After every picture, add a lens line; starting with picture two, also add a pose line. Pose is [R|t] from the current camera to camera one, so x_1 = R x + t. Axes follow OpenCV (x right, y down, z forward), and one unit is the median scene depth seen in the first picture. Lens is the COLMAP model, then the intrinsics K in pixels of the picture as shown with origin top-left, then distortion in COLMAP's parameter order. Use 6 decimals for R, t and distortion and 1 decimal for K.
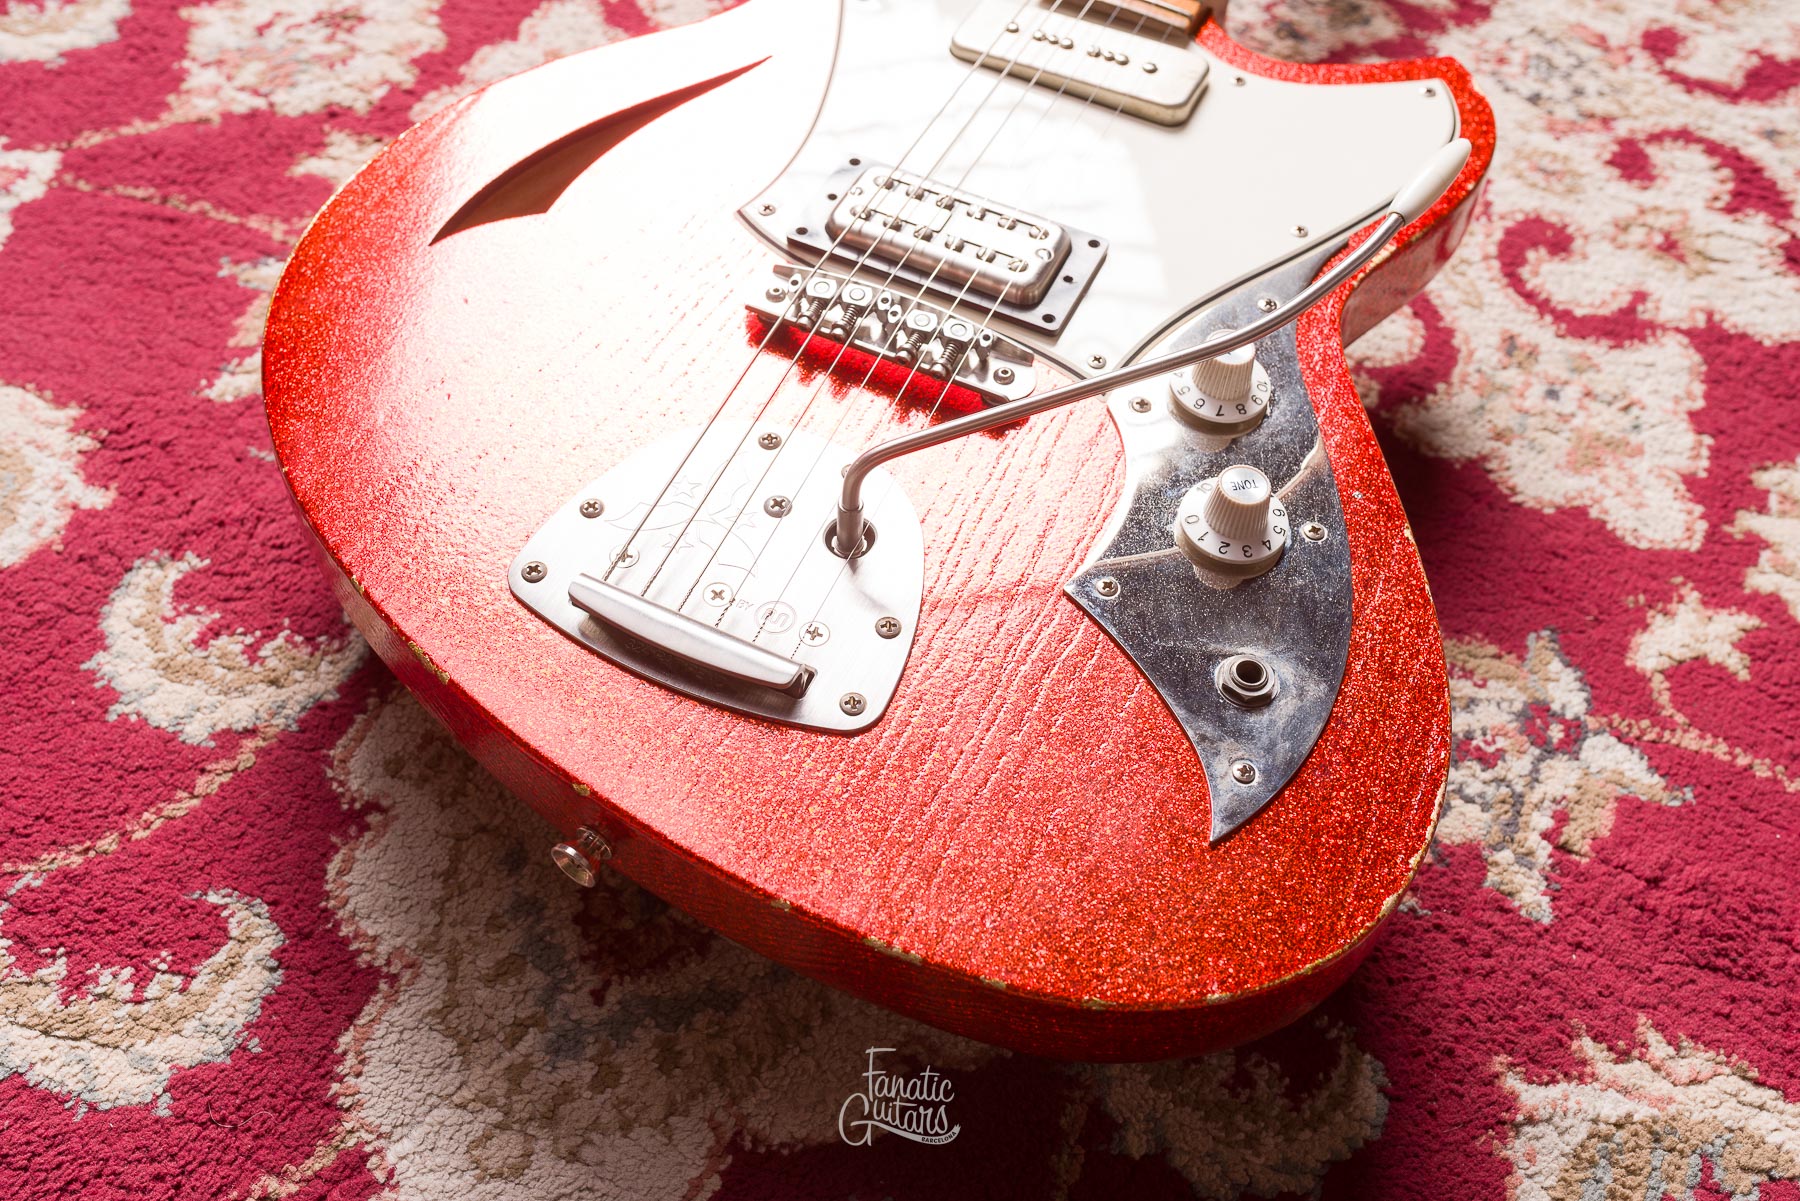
lens RADIAL K [[1767.3, 0, 902.0], [0, 1767.3, 600.7], [0, 0, 1]] dist [0.000051, 0.002943]
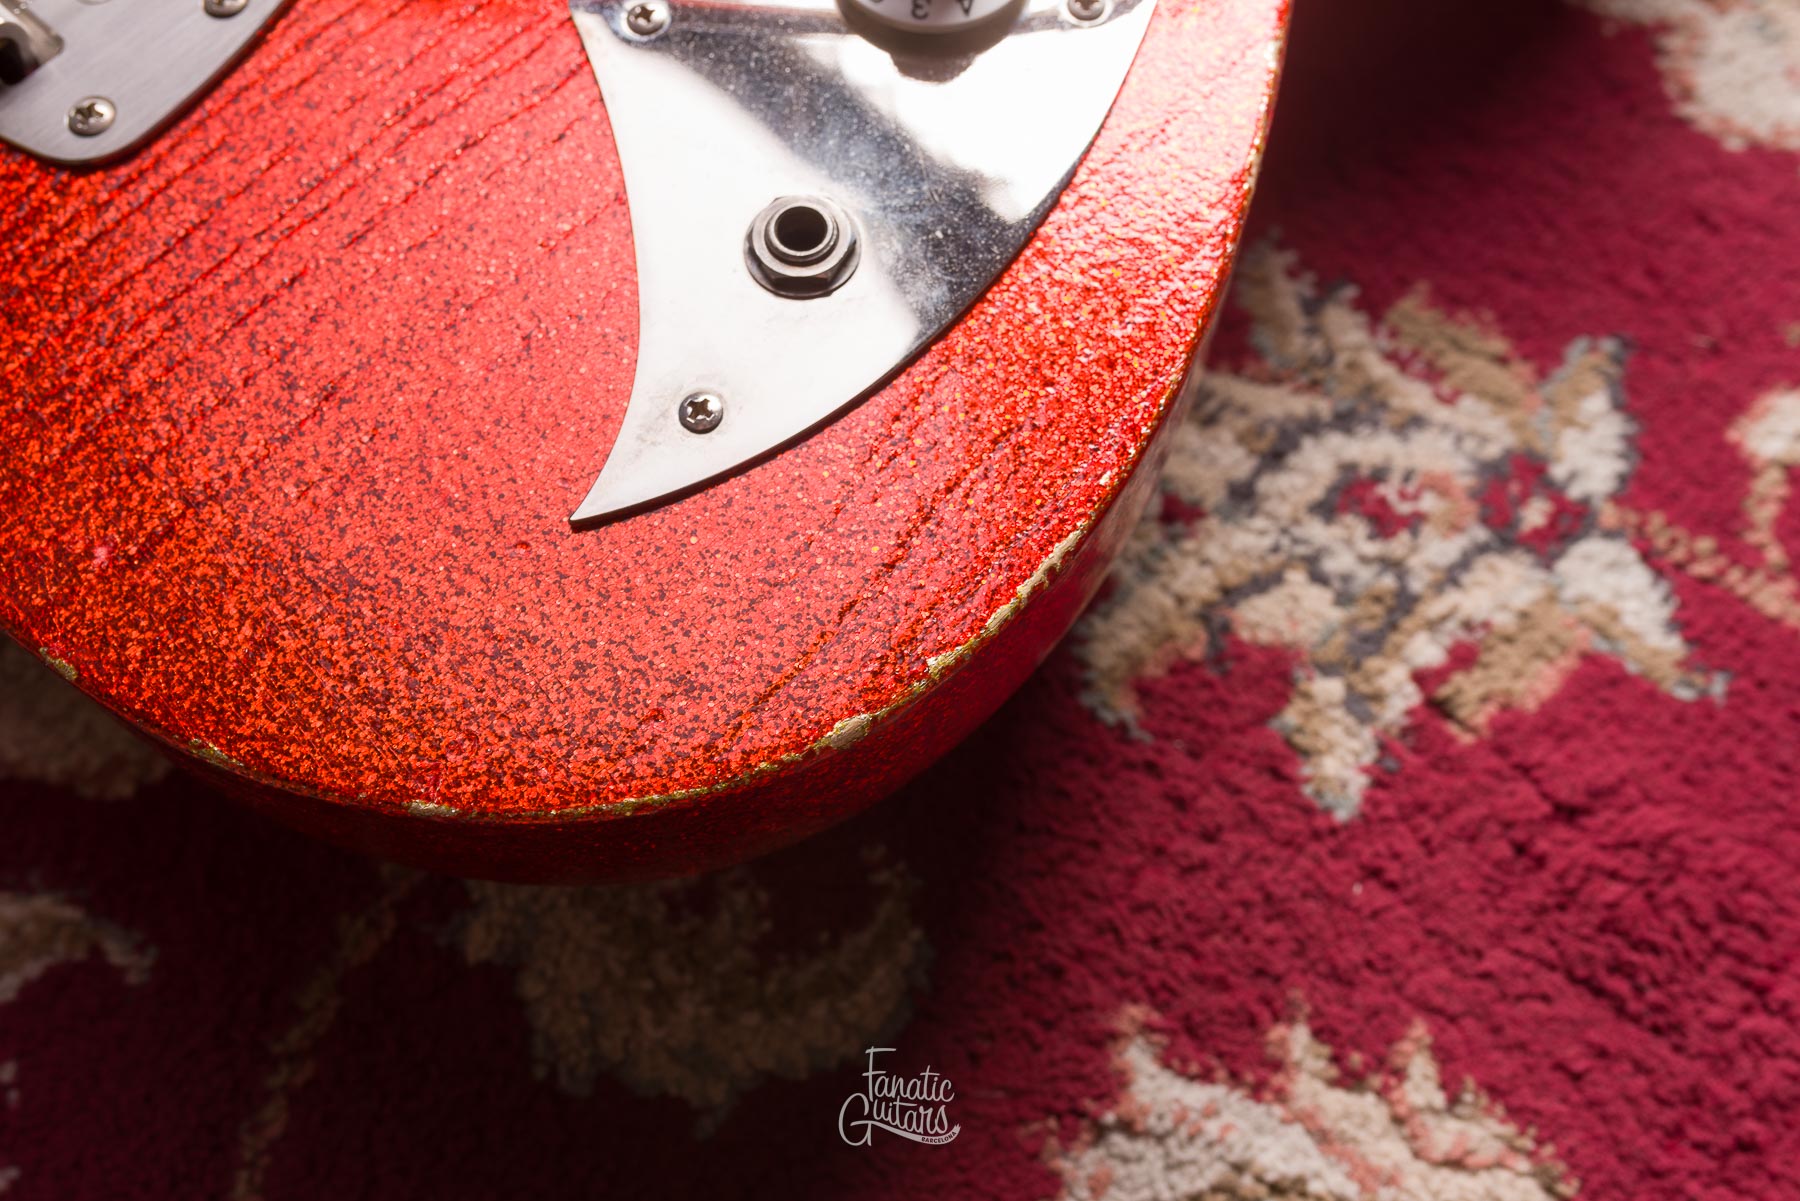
lens RADIAL K [[1845.0, 0, 896.5], [0, 1845.0, 601.5], [0, 0, 1]] dist [0.003187, 0.003845]
pose [[0.937275, 0.296763, -0.182888, 0.295826], [-0.244331, 0.933475, 0.262539, -0.004533], [0.248633, -0.201386, 0.947431, 0.383891]]
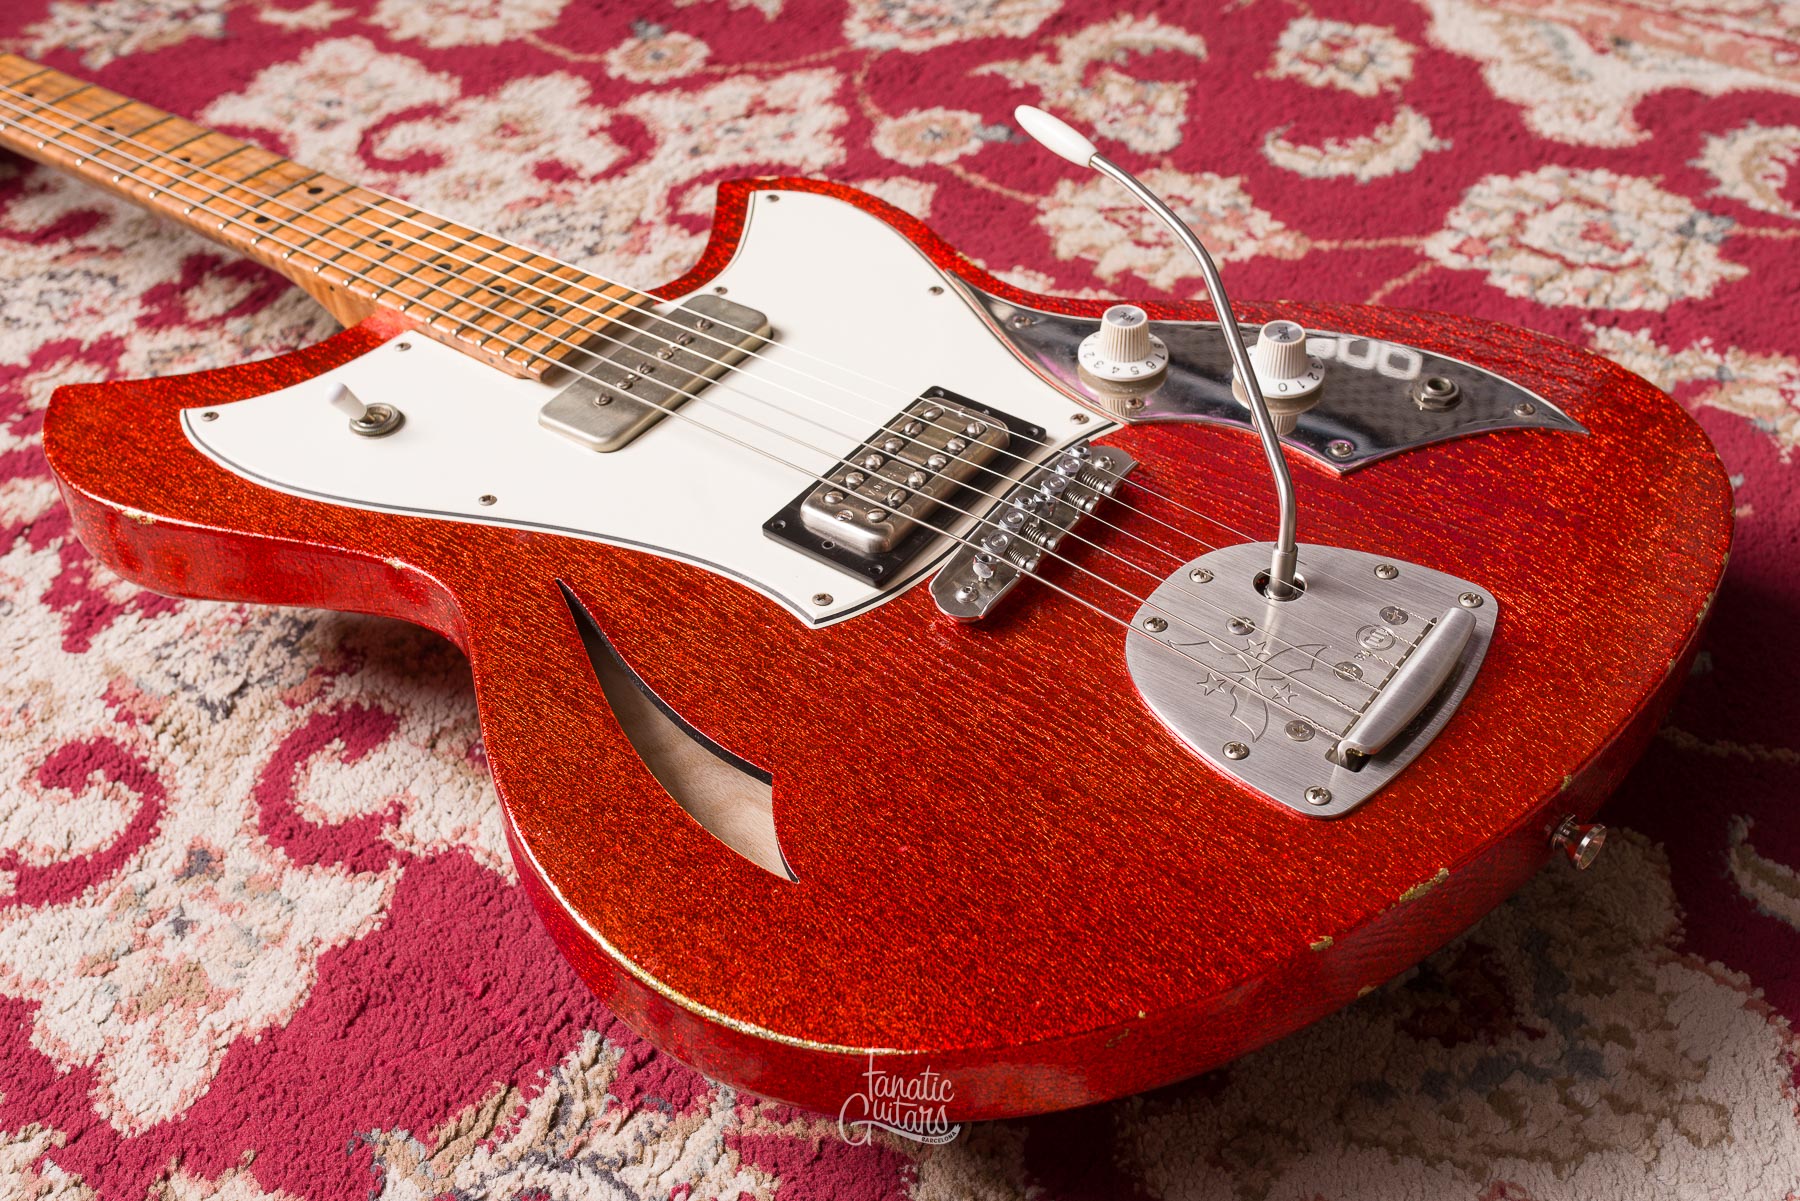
lens RADIAL K [[1997.4, 0, 900.9], [0, 1997.4, 600.4], [0, 0, 1]] dist [-0.002259, 0.003075]
pose [[0.232696, -0.678971, 0.696312, -0.789354], [0.804666, 0.536530, 0.254262, -0.443626], [-0.546228, 0.501133, 0.671193, 0.261809]]
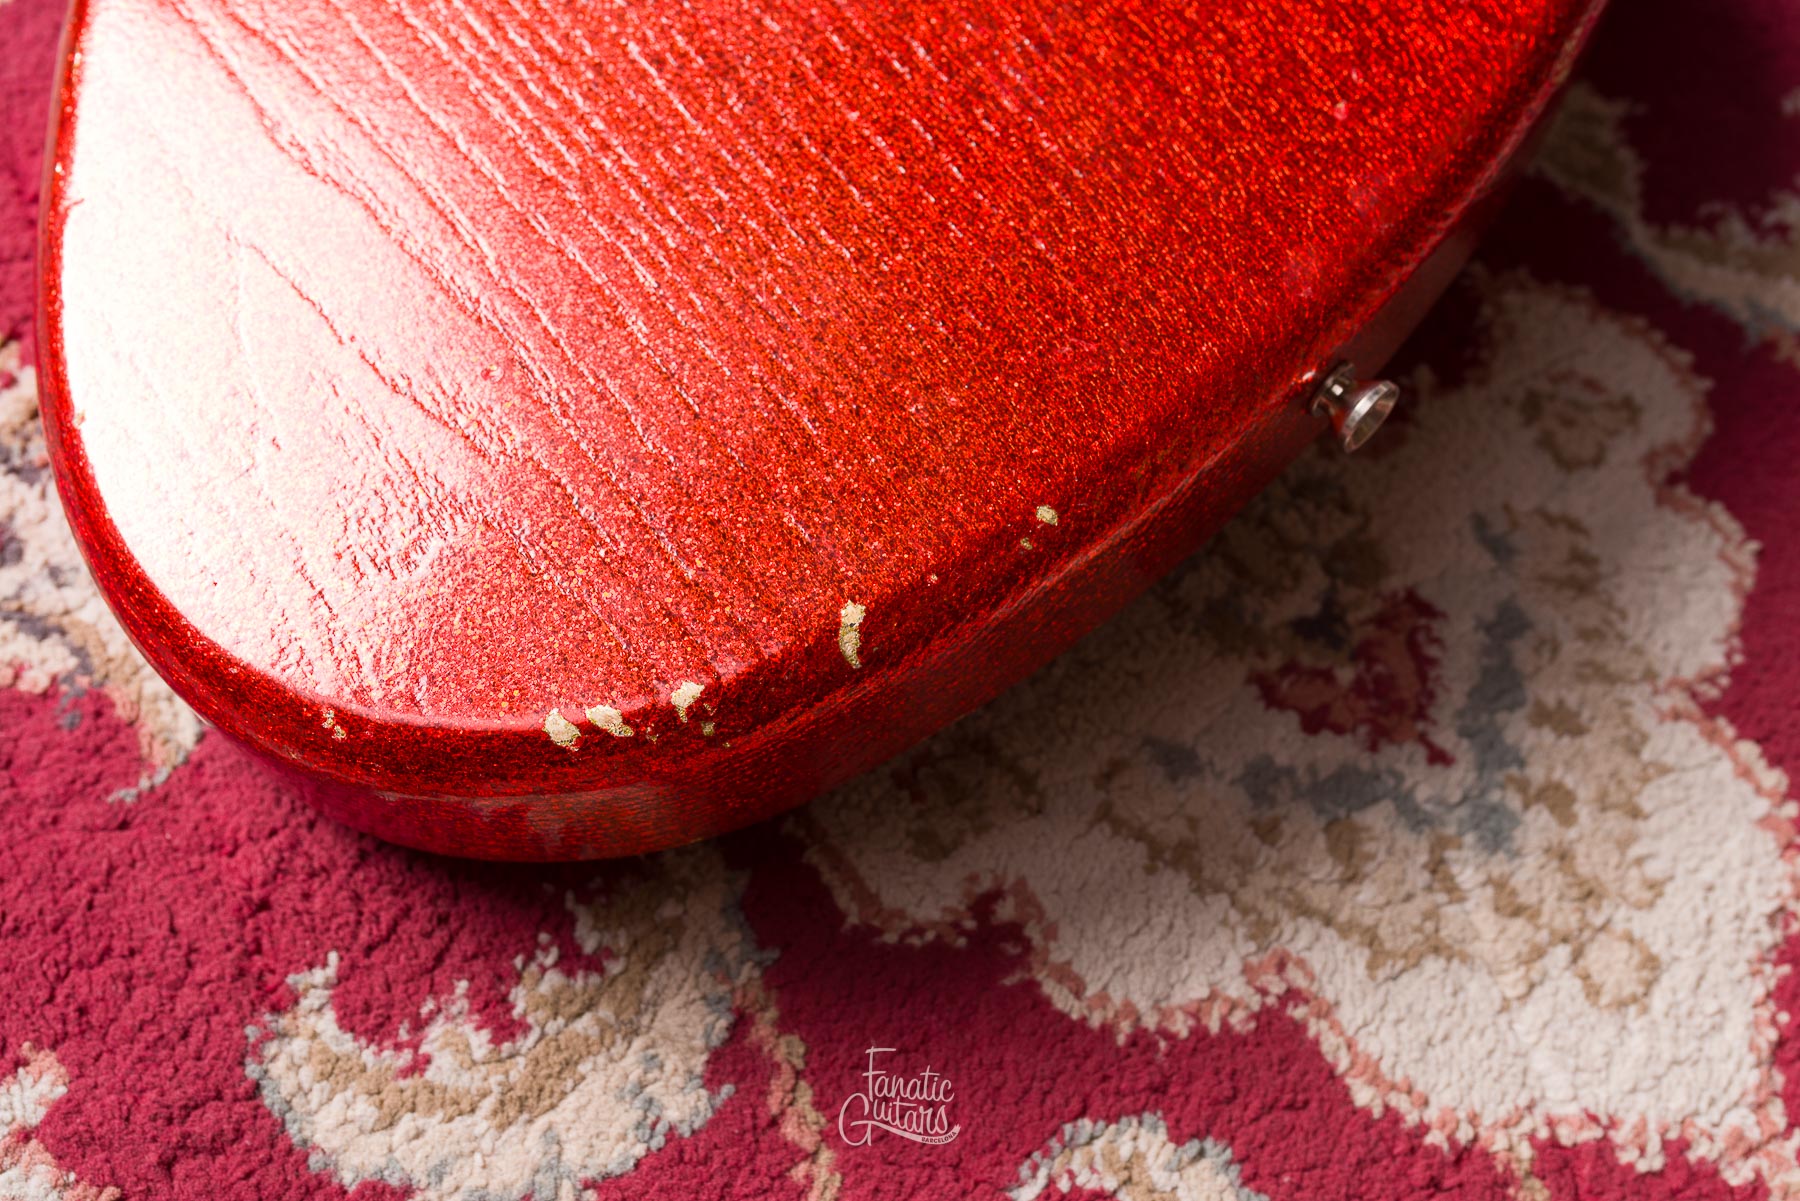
lens RADIAL K [[1806.3, 0, 900.8], [0, 1806.3, 601.8], [0, 0, 1]] dist [0.004040, 0.006571]
pose [[0.519955, -0.757861, 0.394072, -0.452446], [0.640535, 0.651142, 0.407098, -0.208667], [-0.565121, 0.040744, 0.824001, 0.473251]]
